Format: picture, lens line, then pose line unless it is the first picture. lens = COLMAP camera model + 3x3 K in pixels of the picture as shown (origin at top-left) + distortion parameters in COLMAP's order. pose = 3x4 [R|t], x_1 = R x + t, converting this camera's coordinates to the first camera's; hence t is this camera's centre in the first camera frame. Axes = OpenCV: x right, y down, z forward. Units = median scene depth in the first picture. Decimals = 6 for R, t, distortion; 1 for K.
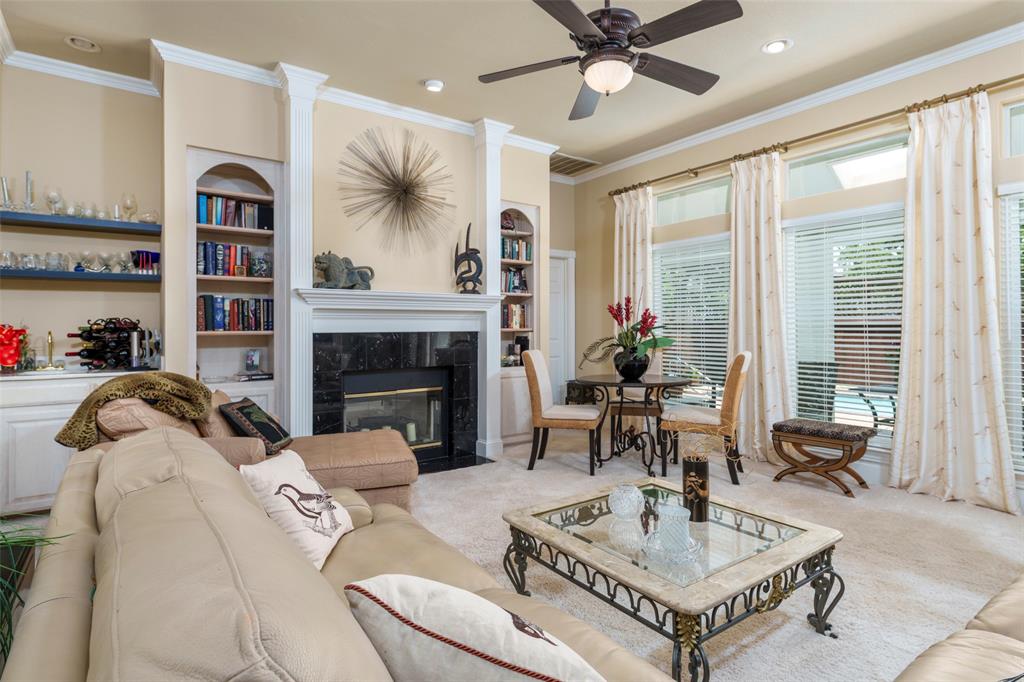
lens RADIAL K [[542.8, 0, 515.5], [0, 542.8, 331.1], [0, 0, 1]] dist [-0.000550, -0.000175]
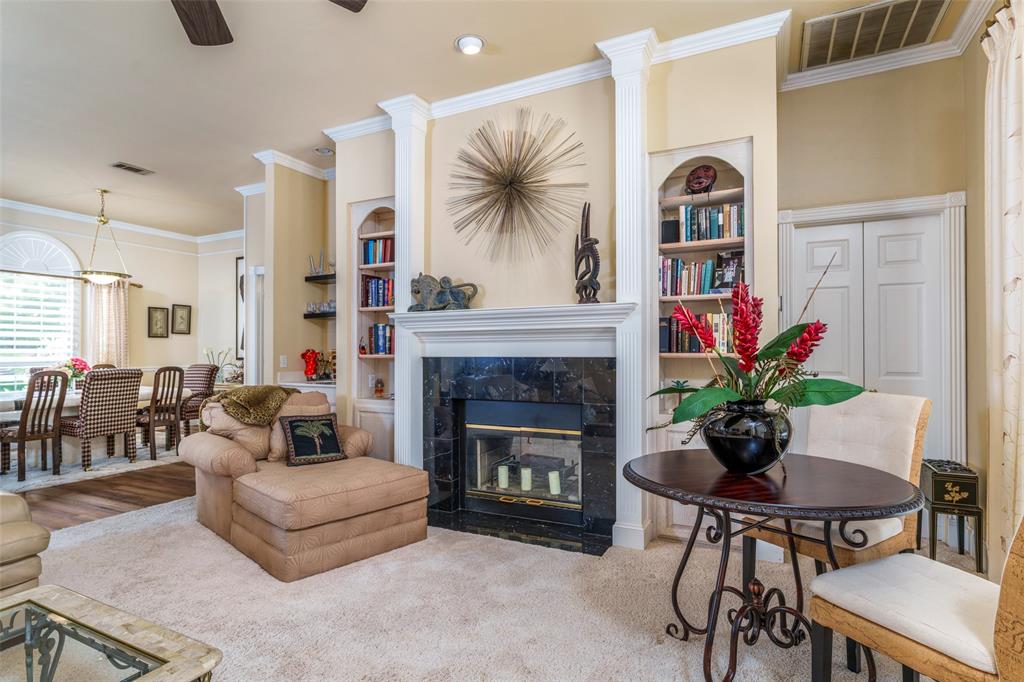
lens RADIAL K [[518.7, 0, 511.5], [0, 518.7, 353.9], [0, 0, 1]] dist [-0.000528, -0.000177]
pose [[0.452398, 0.007324, -0.891786, 0.522019], [-0.003576, 0.999973, 0.006399, -0.008212], [0.891809, 0.000294, 0.452412, 0.675451]]
